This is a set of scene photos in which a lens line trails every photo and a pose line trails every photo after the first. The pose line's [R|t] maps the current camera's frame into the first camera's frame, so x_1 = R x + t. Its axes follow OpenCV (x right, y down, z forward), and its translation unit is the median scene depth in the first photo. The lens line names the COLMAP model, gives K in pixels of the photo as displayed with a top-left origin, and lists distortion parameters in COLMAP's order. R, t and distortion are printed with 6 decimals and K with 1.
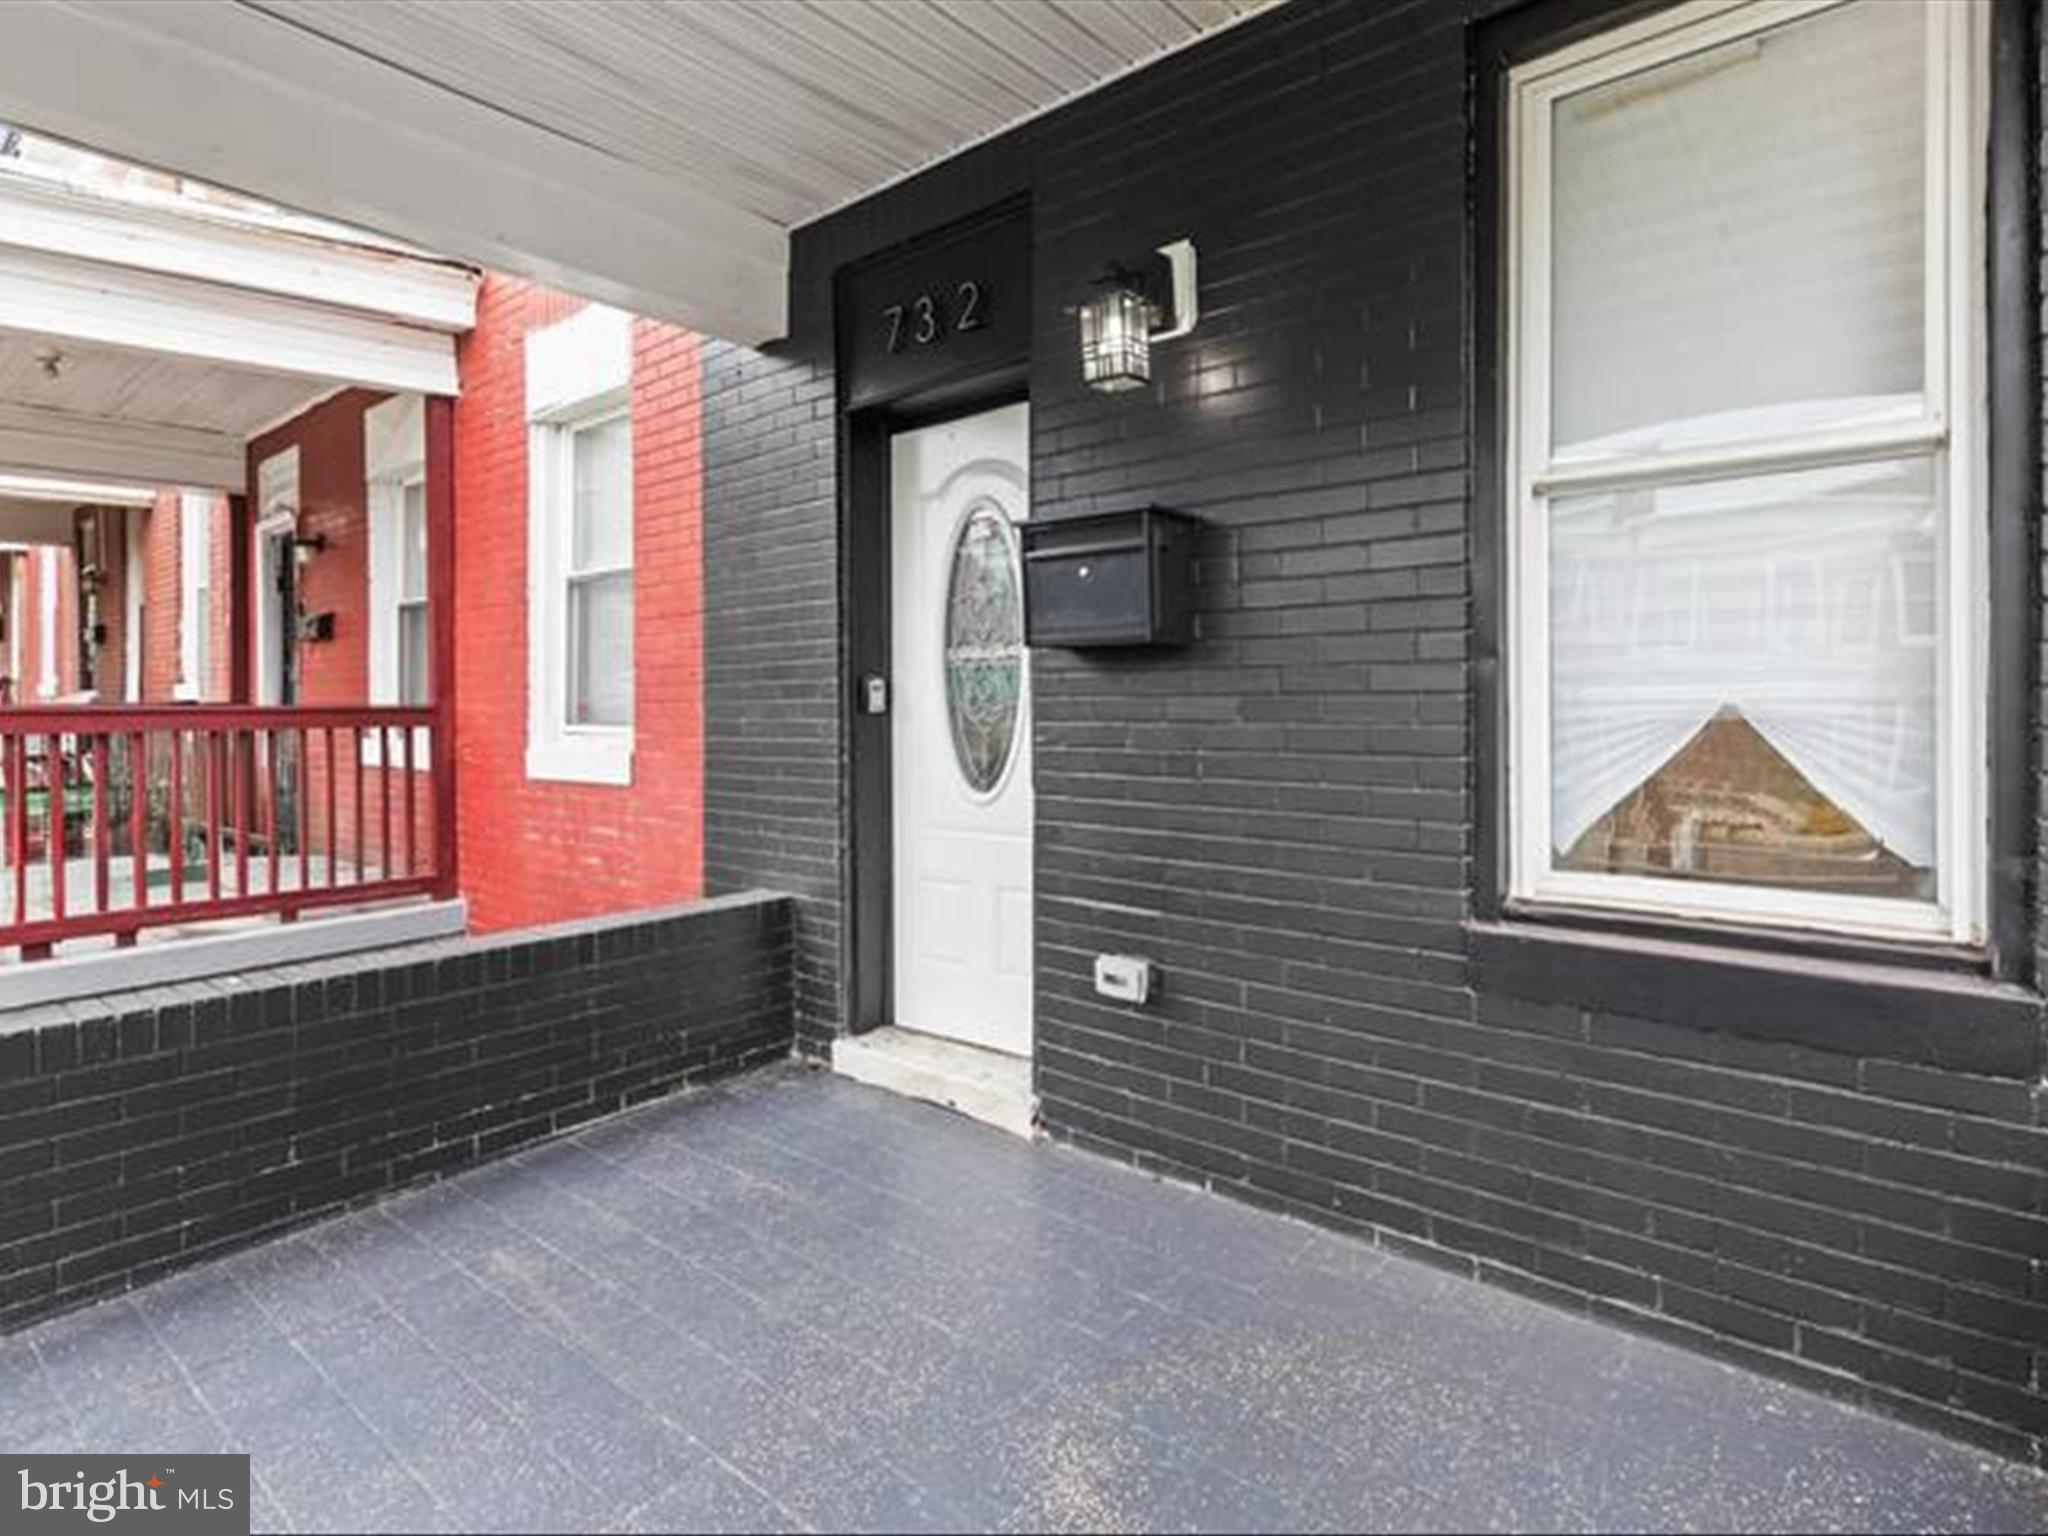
lens RADIAL K [[1076.1, 0, 1018.8], [0, 1076.1, 720.1], [0, 0, 1]] dist [-0.001686, -0.000719]
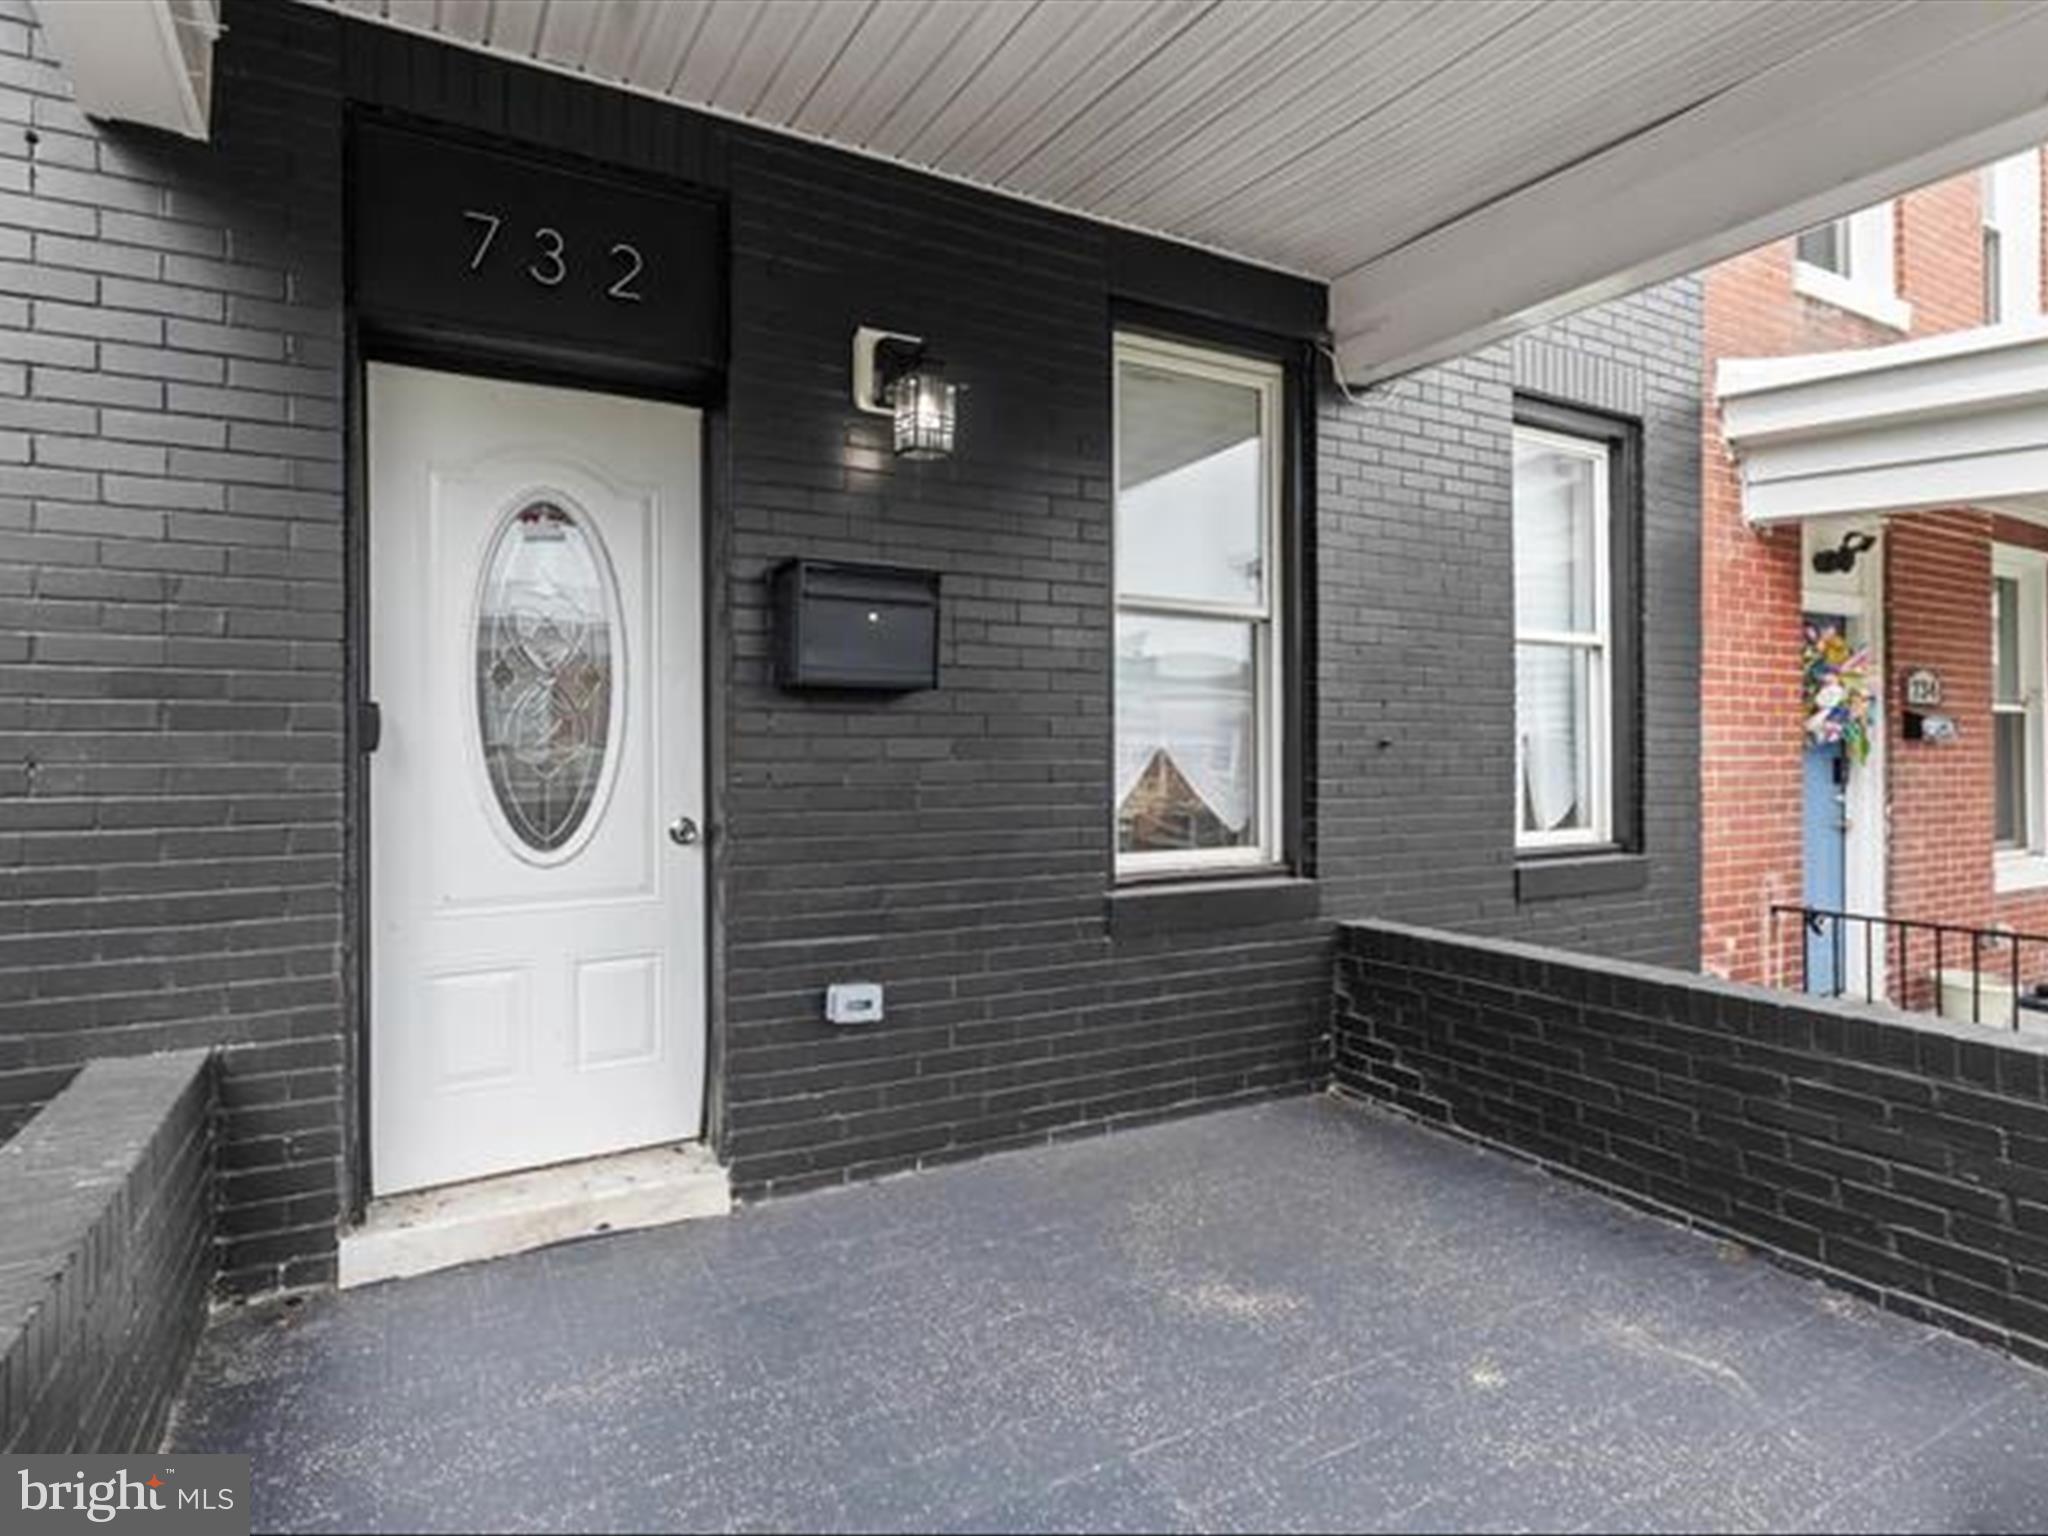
lens RADIAL K [[1100.8, 0, 1024.0], [0, 1100.8, 768.0], [0, 0, 1]] dist [0.001683, -0.000147]
pose [[0.357081, -0.003981, 0.934065, -0.848915], [0.014531, 0.999894, -0.001294, 0.012616], [-0.933960, 0.014035, 0.357101, 0.456031]]
